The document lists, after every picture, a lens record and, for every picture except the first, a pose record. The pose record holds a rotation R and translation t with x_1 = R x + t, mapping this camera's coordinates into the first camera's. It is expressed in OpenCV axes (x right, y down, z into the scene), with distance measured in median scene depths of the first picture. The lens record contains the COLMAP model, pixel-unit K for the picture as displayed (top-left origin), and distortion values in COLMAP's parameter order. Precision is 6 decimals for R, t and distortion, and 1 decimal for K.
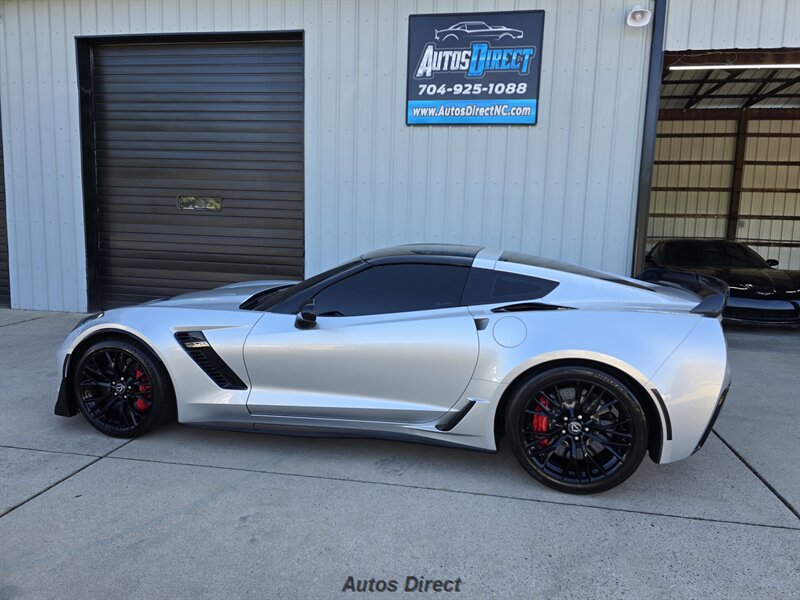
lens RADIAL K [[533.9, 0, 408.7], [0, 533.9, 295.5], [0, 0, 1]] dist [0.079436, -0.069823]
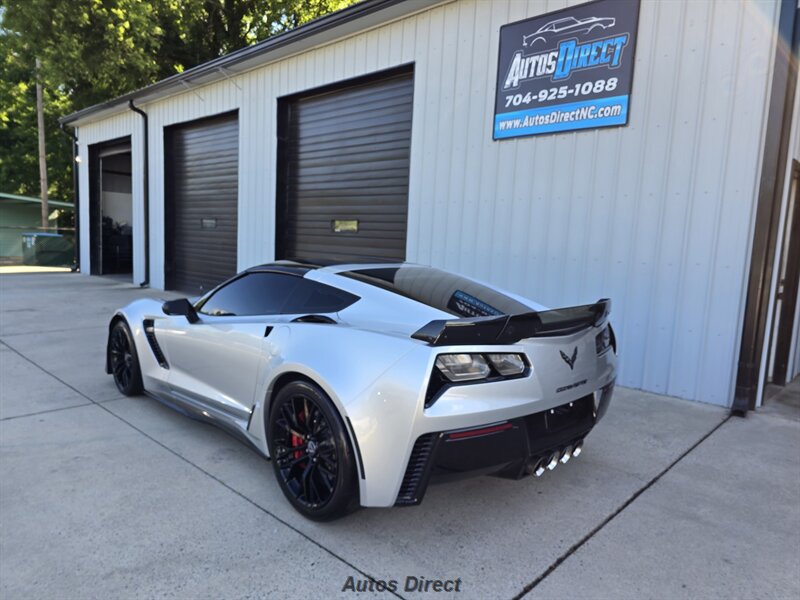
lens RADIAL K [[546.0, 0, 405.7], [0, 546.0, 305.9], [0, 0, 1]] dist [0.061365, -0.067822]
pose [[0.835219, 0.070035, -0.545439, 0.431453], [-0.087970, 0.996100, -0.006806, -0.004966], [0.542835, 0.053667, 0.838123, 0.121076]]
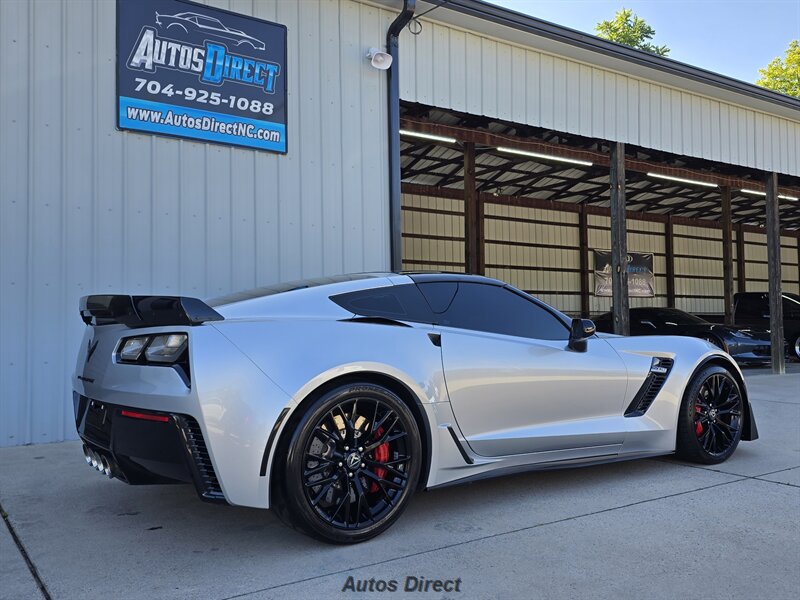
lens RADIAL K [[735.0, 0, 410.0], [0, 735.0, 297.5], [0, 0, 1]] dist [0.088797, -0.108912]
pose [[0.711116, -0.006951, 0.703040, -0.424035], [0.118575, 0.986813, -0.110180, 0.047245], [-0.693004, 0.161713, 0.702563, 0.108942]]
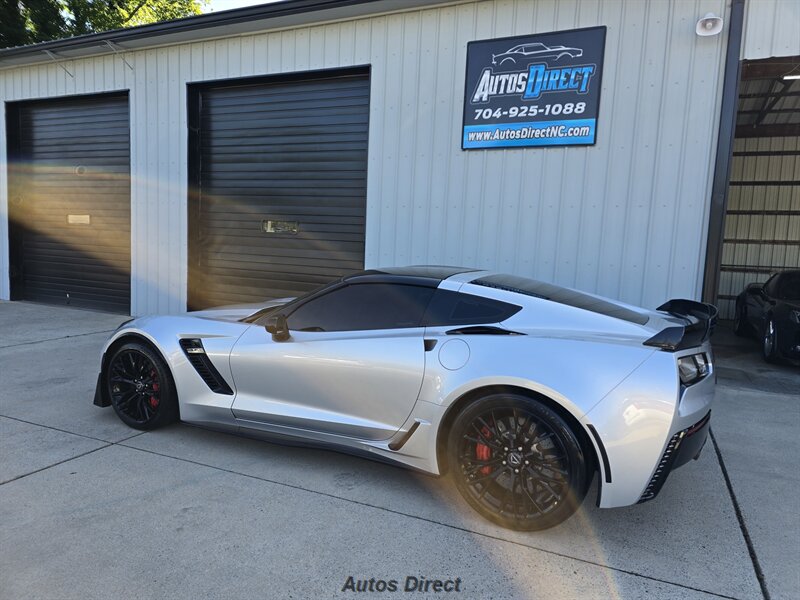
lens RADIAL K [[537.1, 0, 409.8], [0, 537.1, 301.8], [0, 0, 1]] dist [0.076023, -0.067343]
pose [[0.970977, 0.036975, -0.236297, 0.155587], [-0.045452, 0.998500, -0.030529, 0.002369], [0.234814, 0.040383, 0.971201, 0.007628]]
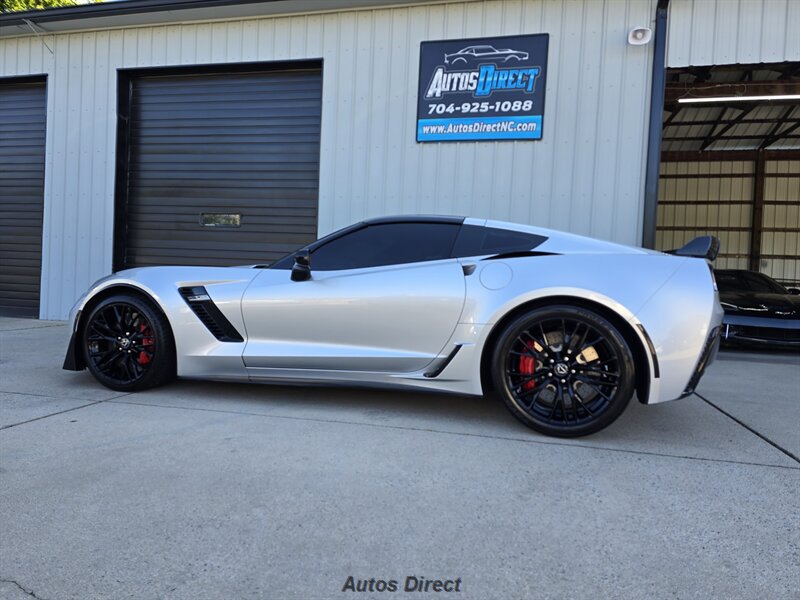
lens RADIAL K [[532.2, 0, 400.1], [0, 532.2, 301.8], [0, 0, 1]] dist [0.085557, -0.075411]
pose [[0.998190, 0.014805, -0.058291, 0.030385], [-0.020752, 0.994488, -0.102778, 0.103302], [0.056448, 0.103801, 0.992995, -0.005705]]
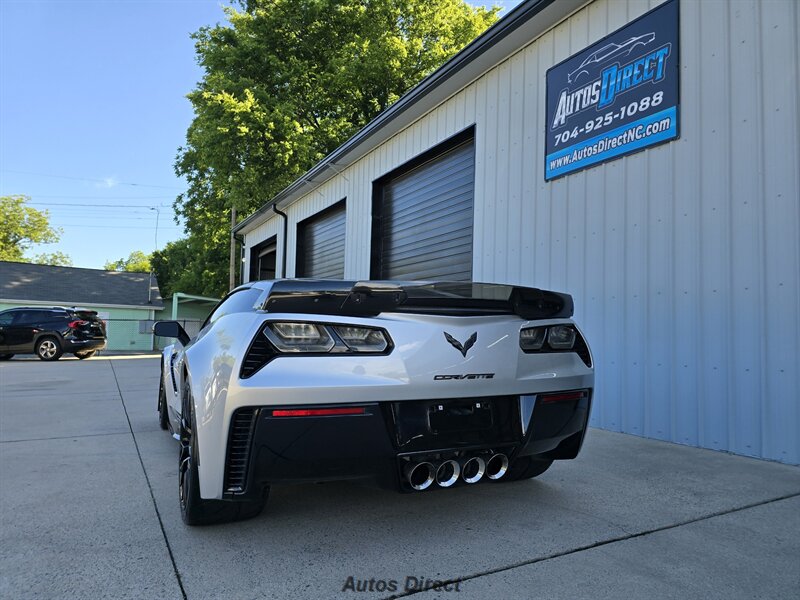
lens RADIAL K [[539.9, 0, 392.9], [0, 539.9, 299.3], [0, 0, 1]] dist [0.065338, -0.061889]
pose [[0.615138, -0.068797, -0.785412, 0.559660], [-0.103018, 0.980631, -0.166582, 0.057014], [0.781660, 0.183382, 0.596137, 0.302545]]
